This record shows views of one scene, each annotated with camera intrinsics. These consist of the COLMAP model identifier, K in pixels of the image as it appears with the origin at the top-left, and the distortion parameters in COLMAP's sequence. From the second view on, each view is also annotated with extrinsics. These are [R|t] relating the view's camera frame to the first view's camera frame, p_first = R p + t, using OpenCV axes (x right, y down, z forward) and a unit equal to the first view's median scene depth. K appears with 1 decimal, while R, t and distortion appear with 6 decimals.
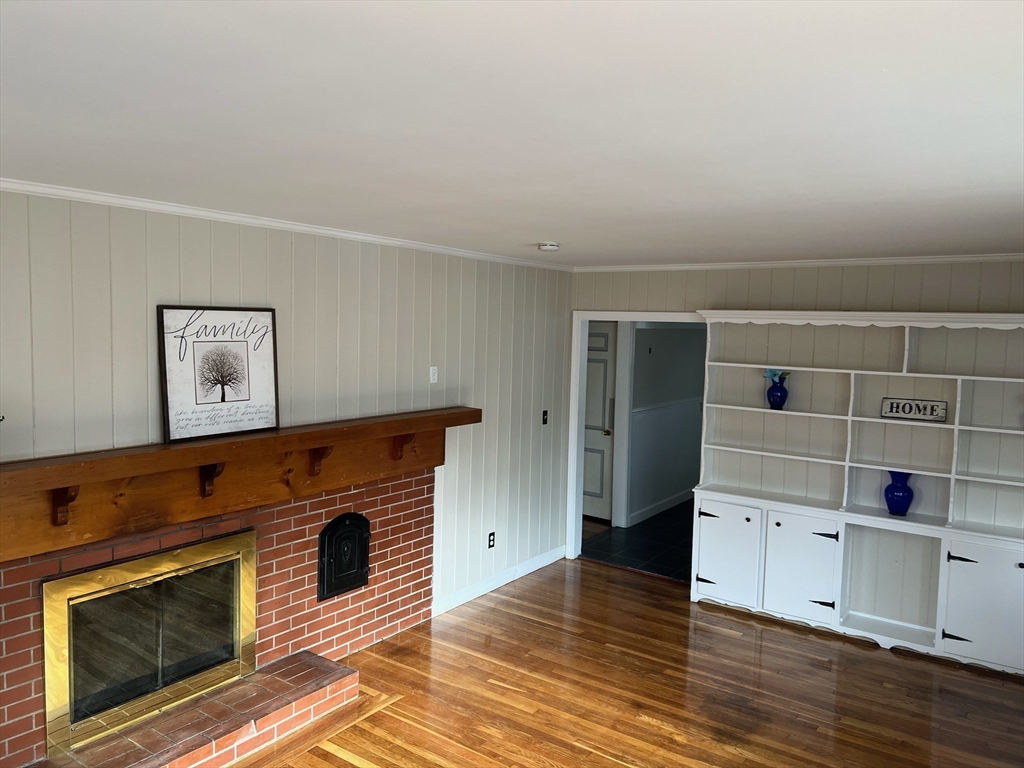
lens RADIAL K [[770.1, 0, 510.1], [0, 770.1, 380.7], [0, 0, 1]] dist [0.042319, -0.022869]
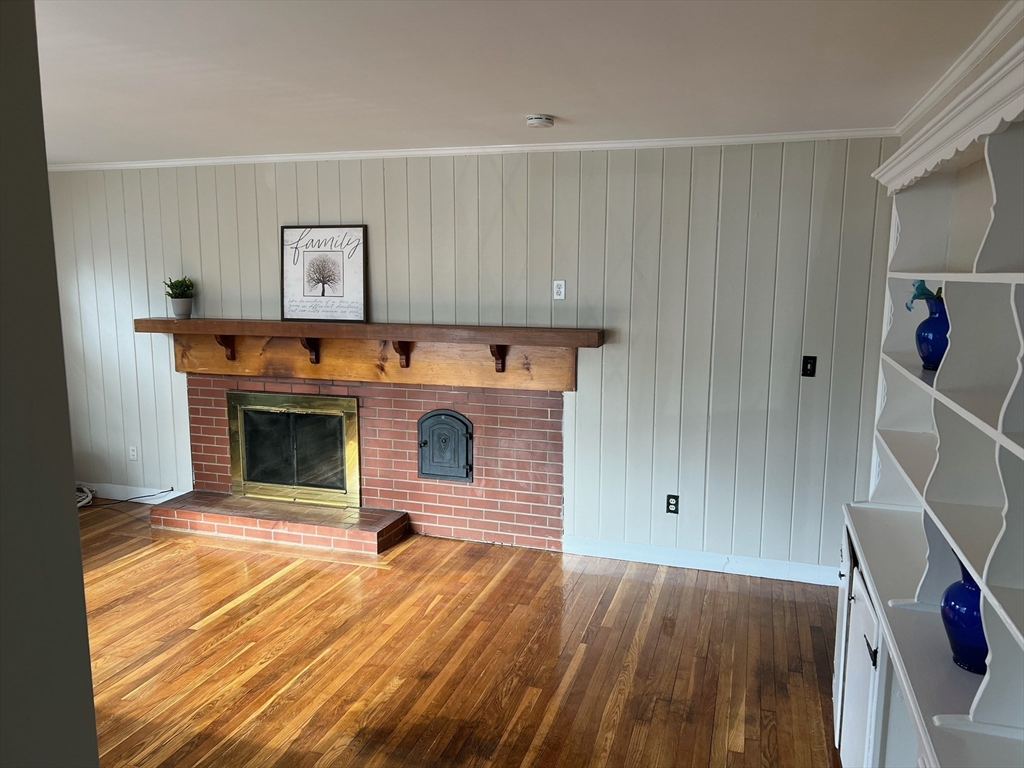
lens RADIAL K [[770.1, 0, 510.2], [0, 770.1, 386.2], [0, 0, 1]] dist [0.042319, -0.022869]
pose [[0.303769, 0.123183, -0.944749, 1.008171], [-0.069295, 0.991837, 0.107042, 0.015653], [0.950222, 0.032951, 0.309825, 0.876545]]
